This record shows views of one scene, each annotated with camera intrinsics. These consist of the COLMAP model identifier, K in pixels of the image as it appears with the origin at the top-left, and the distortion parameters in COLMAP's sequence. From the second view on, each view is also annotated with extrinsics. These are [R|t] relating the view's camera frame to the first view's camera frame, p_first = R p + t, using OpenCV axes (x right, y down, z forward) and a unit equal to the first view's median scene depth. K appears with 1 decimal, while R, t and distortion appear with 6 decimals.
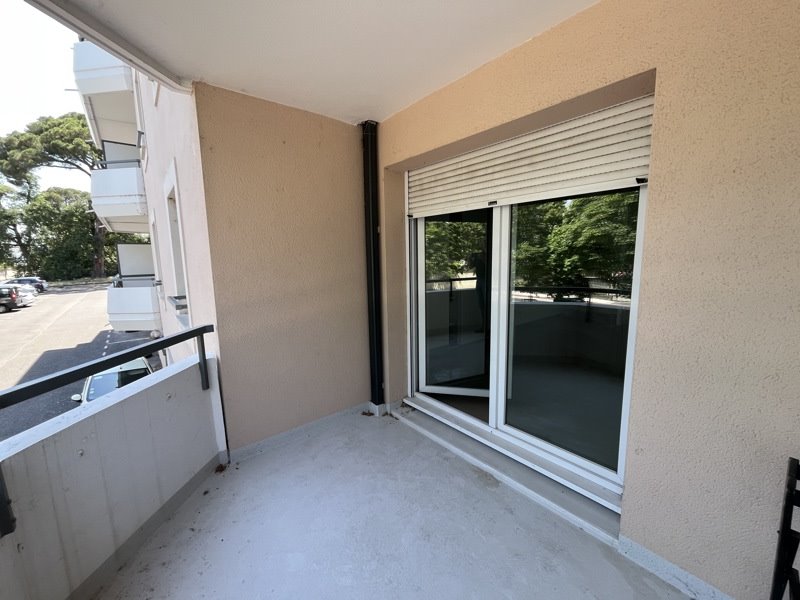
lens RADIAL K [[320.3, 0, 400.0], [0, 320.3, 300.0], [0, 0, 1]] dist [-0.000090, -0.000118]
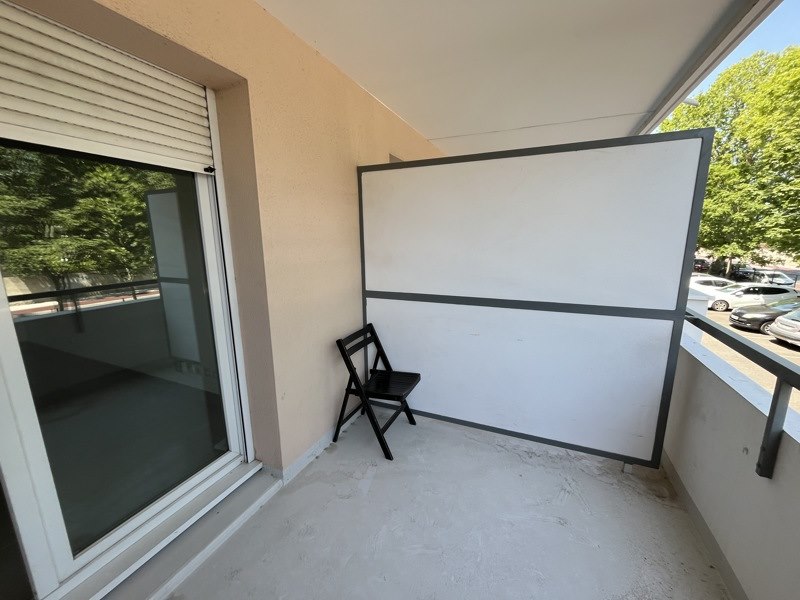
lens RADIAL K [[320.3, 0, 400.0], [0, 320.3, 300.0], [0, 0, 1]] dist [-0.000090, -0.000118]
pose [[-0.437484, -0.159788, 0.884915, -0.449293], [0.137657, 0.960586, 0.241507, -0.122306], [-0.888627, 0.227470, -0.398245, 0.868443]]
